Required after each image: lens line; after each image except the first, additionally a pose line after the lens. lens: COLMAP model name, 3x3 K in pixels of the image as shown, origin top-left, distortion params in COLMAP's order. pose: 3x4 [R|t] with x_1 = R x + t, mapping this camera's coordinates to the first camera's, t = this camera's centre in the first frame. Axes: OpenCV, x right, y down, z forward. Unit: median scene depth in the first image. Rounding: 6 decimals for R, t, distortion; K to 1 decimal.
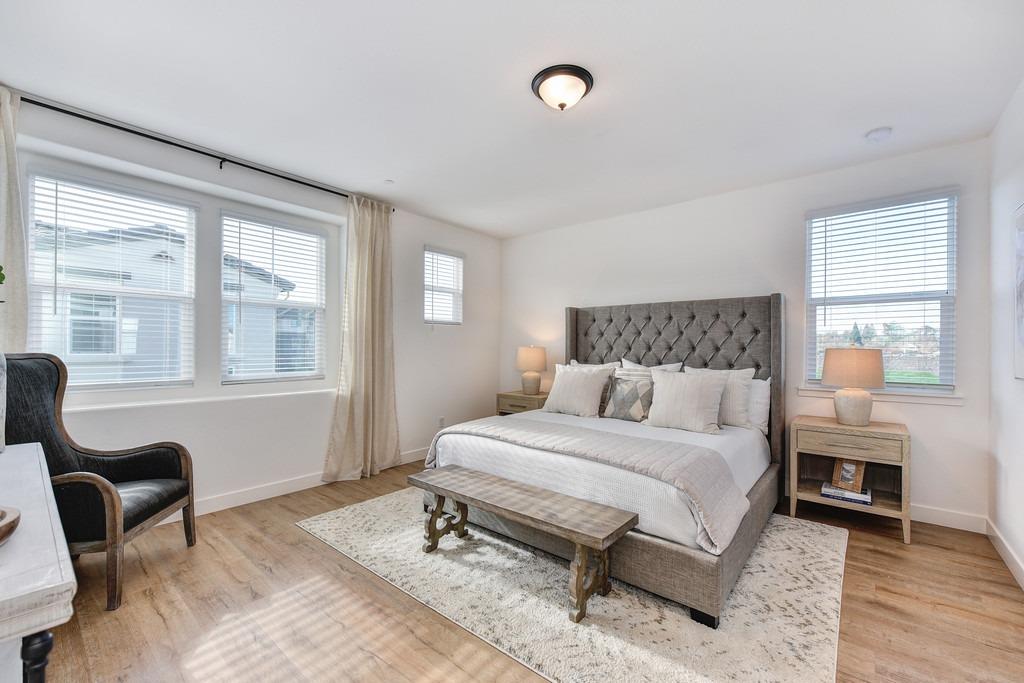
lens RADIAL K [[415.7, 0, 510.6], [0, 415.7, 344.8], [0, 0, 1]] dist [0.002180, -0.000640]
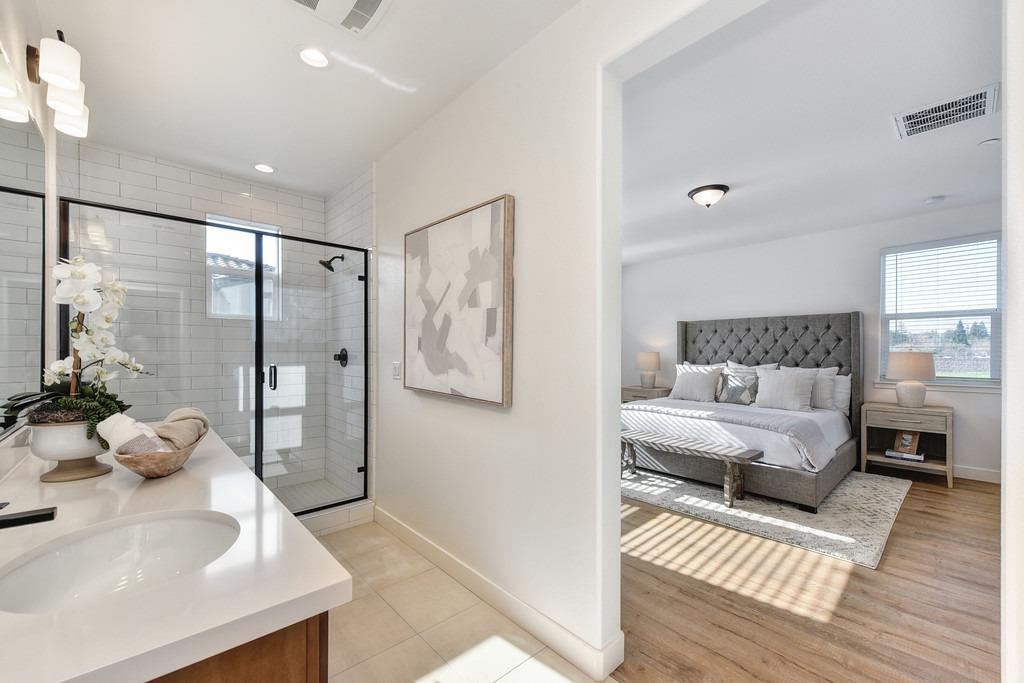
lens RADIAL K [[407.5, 0, 511.4], [0, 407.5, 348.4], [0, 0, 1]] dist [0.005708, -0.002522]
pose [[0.990125, -0.005858, -0.140068, -0.286293], [0.006023, 0.999982, 0.000755, -0.012132], [0.140061, -0.001591, 0.990142, -0.477067]]
